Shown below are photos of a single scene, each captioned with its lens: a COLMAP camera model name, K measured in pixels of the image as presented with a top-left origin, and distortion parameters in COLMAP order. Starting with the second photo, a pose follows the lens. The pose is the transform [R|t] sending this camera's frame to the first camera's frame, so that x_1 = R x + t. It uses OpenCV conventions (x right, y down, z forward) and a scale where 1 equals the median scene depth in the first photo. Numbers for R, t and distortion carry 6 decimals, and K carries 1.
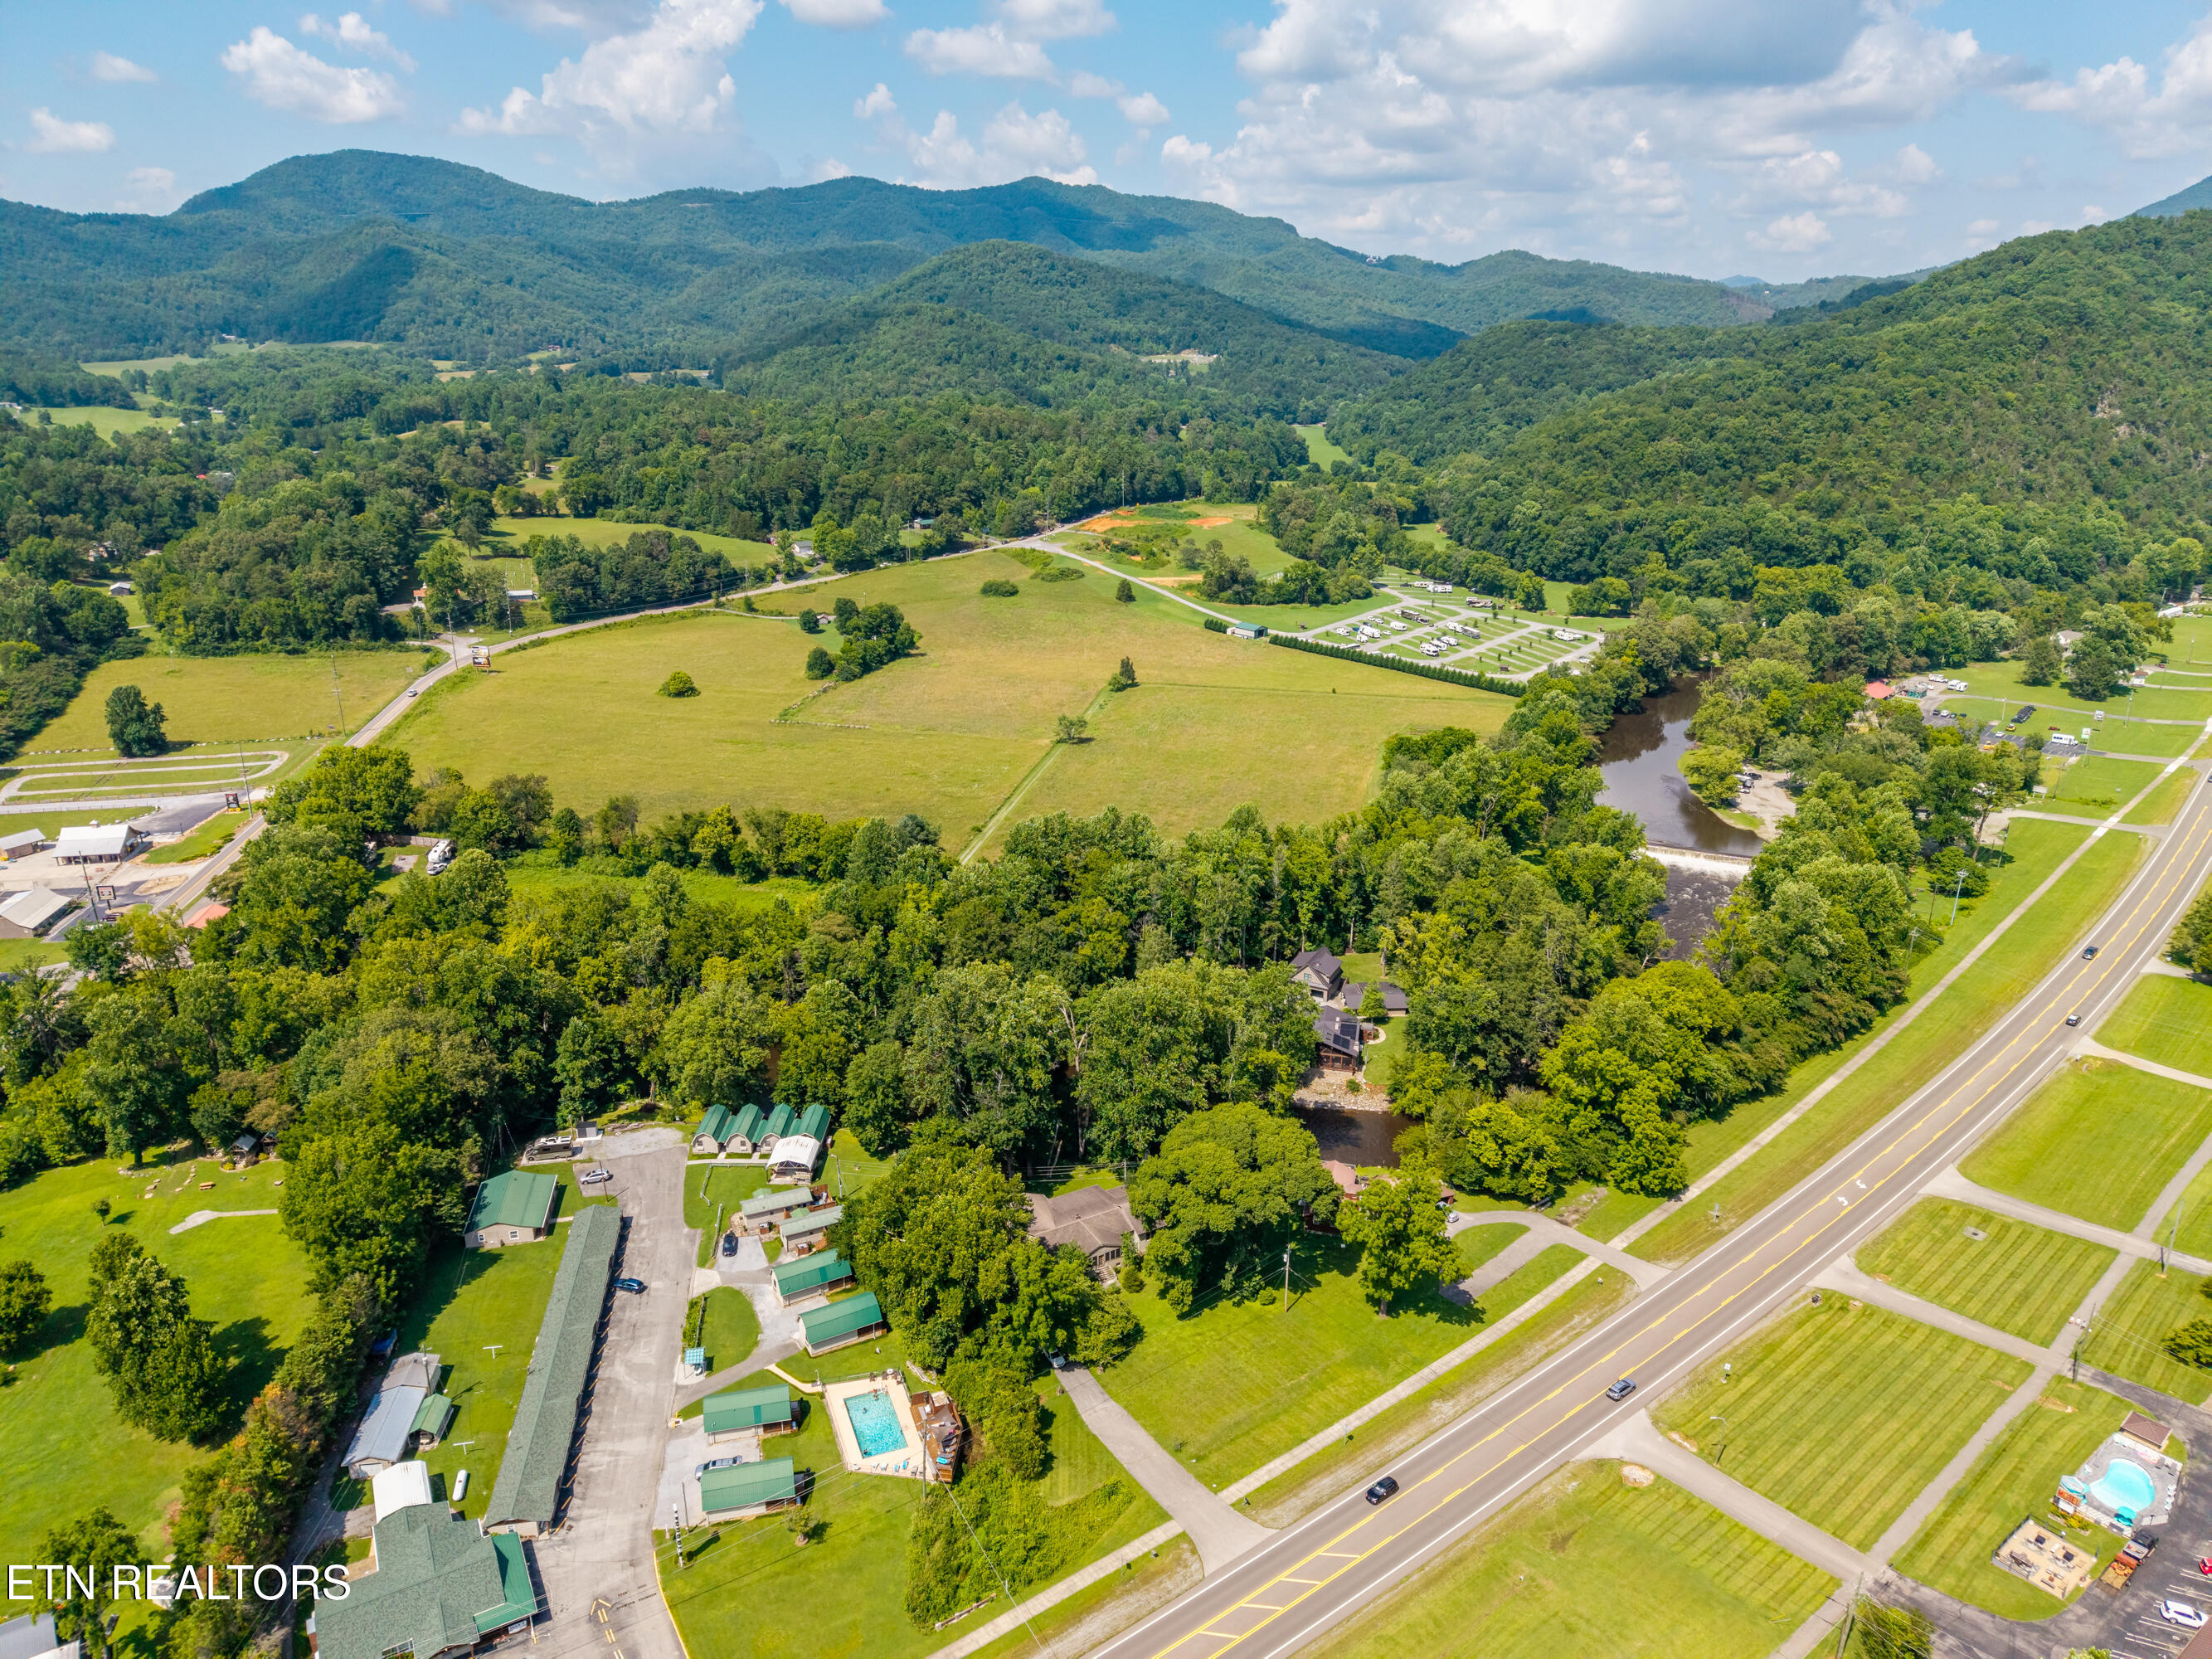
lens RADIAL K [[1487.3, 0, 1108.4], [0, 1487.3, 831.8], [0, 0, 1]] dist [0.013742, -0.005963]
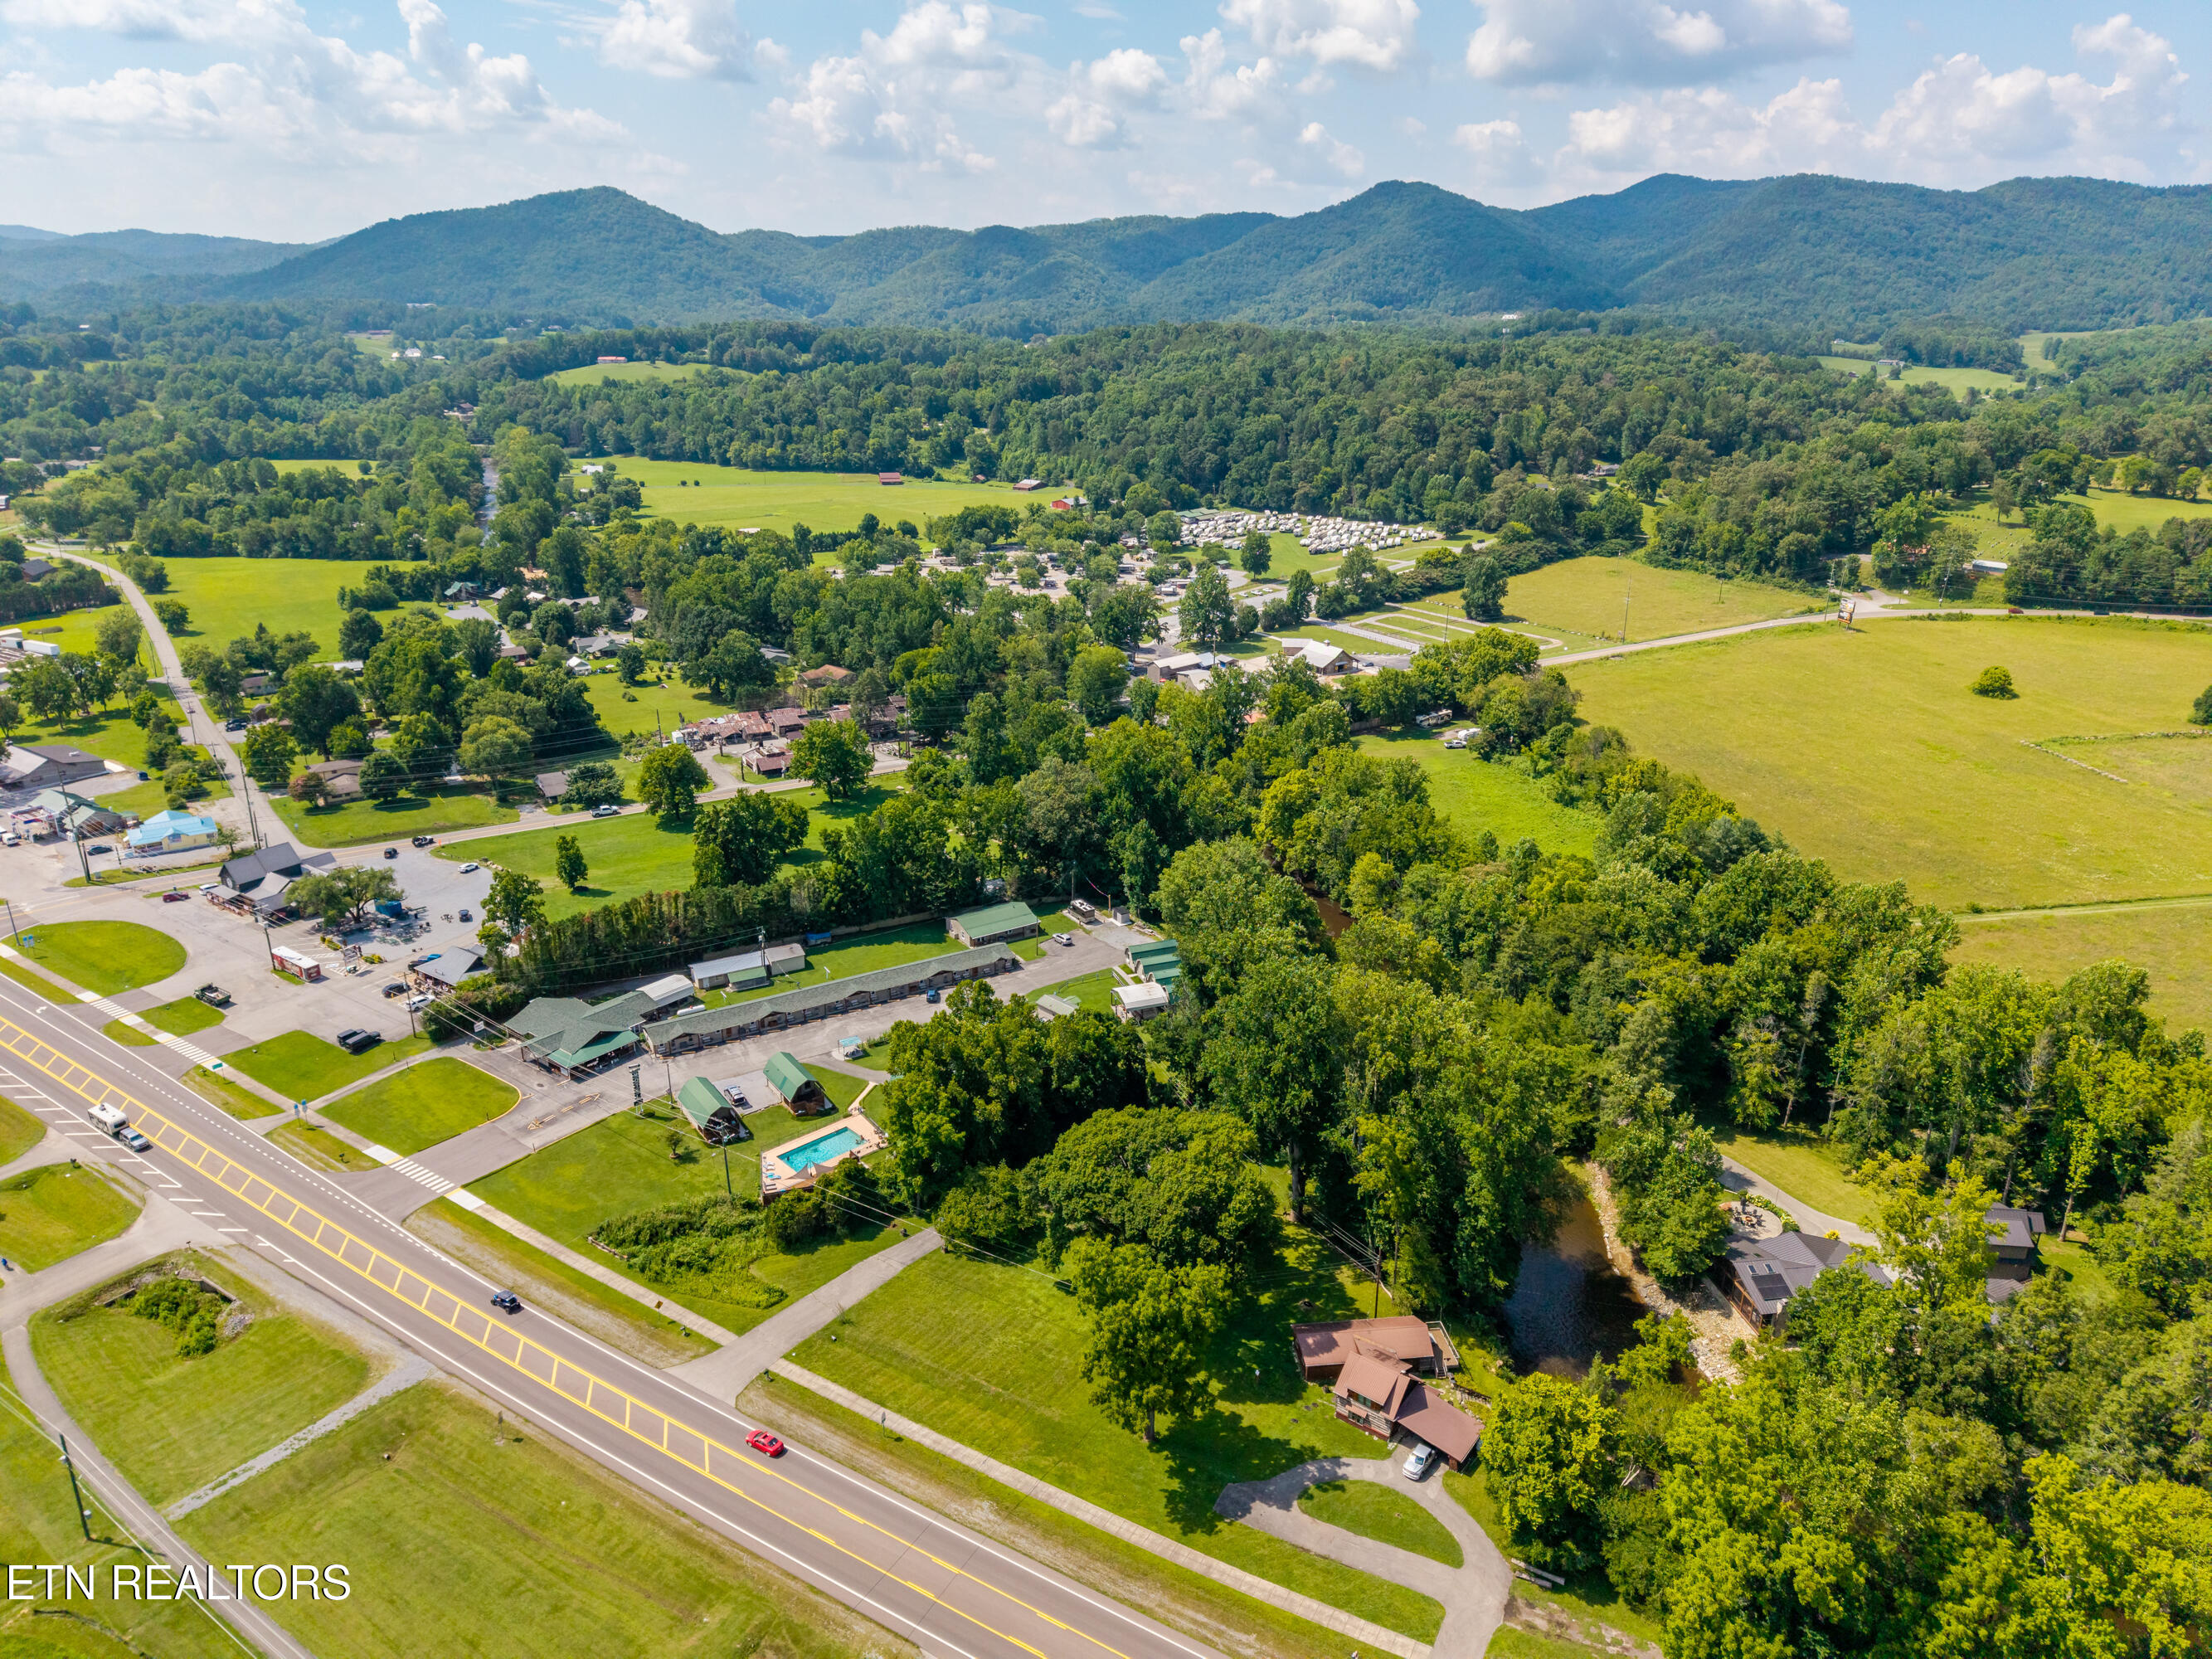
lens RADIAL K [[1437.8, 0, 1086.9], [0, 1437.8, 886.7], [0, 0, 1]] dist [0.026086, -0.022079]
pose [[0.366099, 0.349285, -0.862538, 0.792292], [-0.313406, 0.919017, 0.239133, -0.107141], [0.876212, 0.182779, 0.445919, 0.672867]]
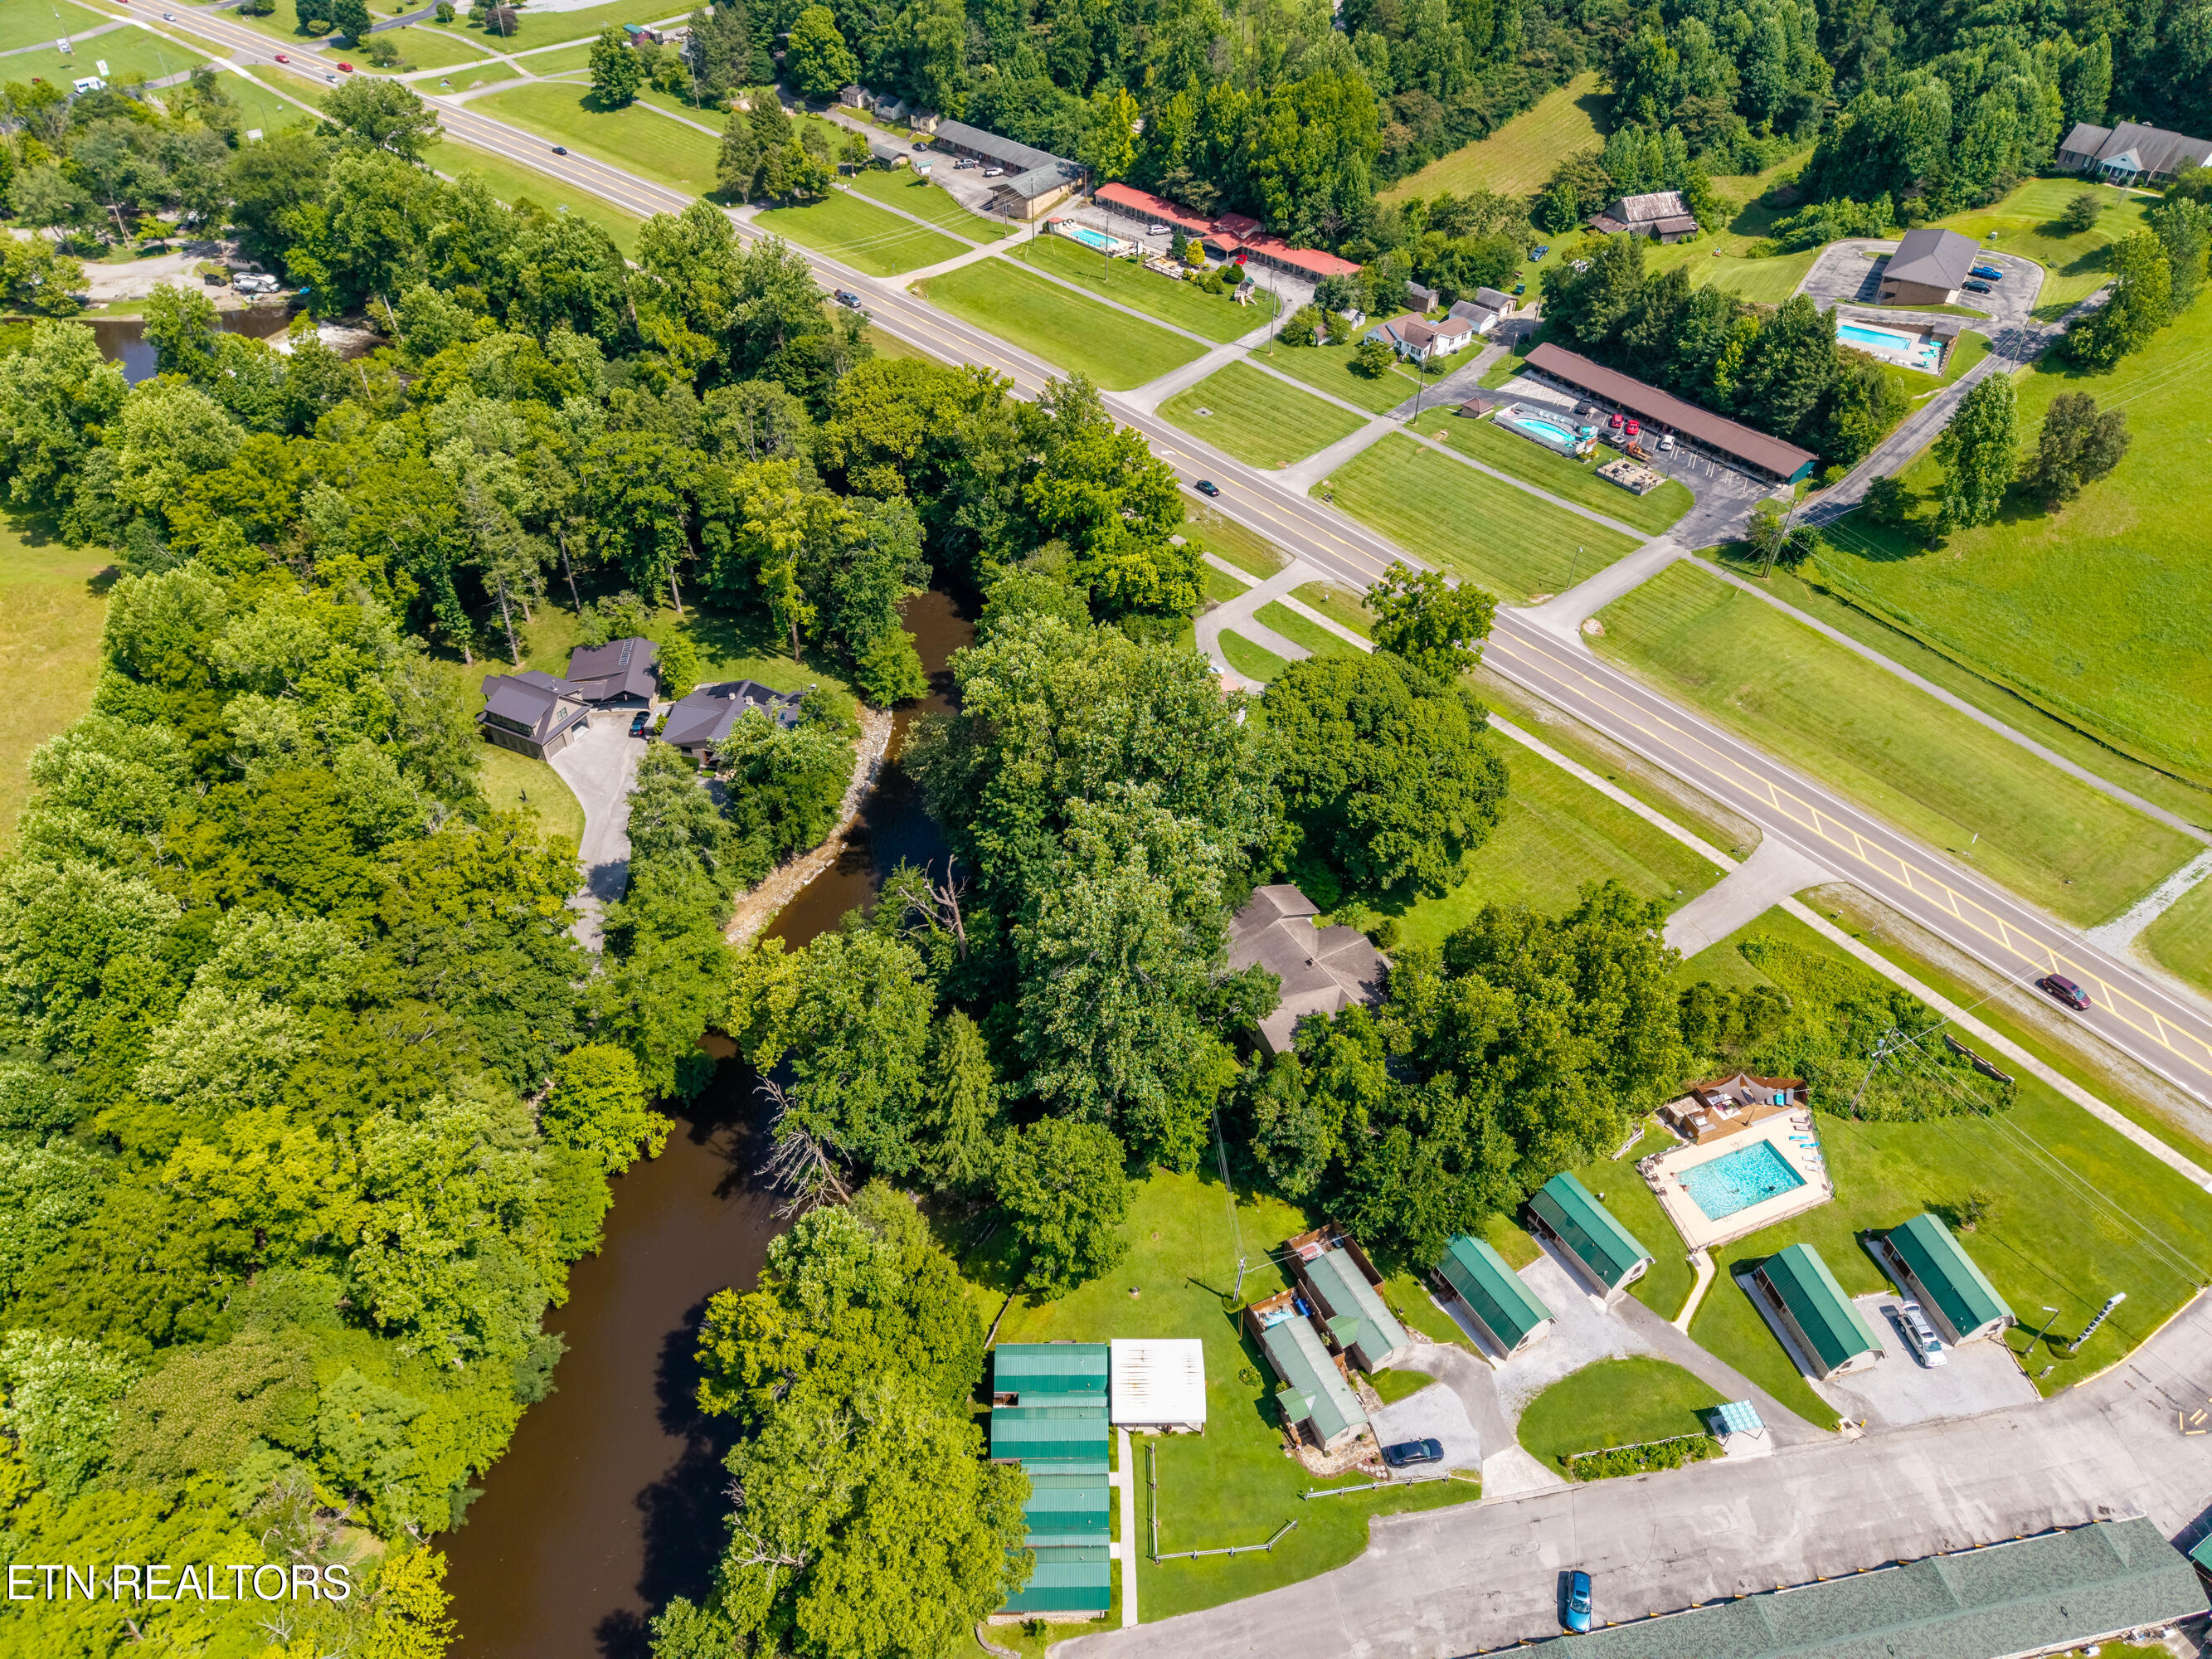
lens RADIAL K [[1487.3, 0, 1108.4], [0, 1487.3, 831.8], [0, 0, 1]] dist [0.013742, -0.005963]
pose [[-0.017640, -0.669505, 0.742598, -0.615898], [0.317375, 0.700554, 0.639138, -0.328631], [-0.948136, 0.246956, 0.200126, 1.141028]]
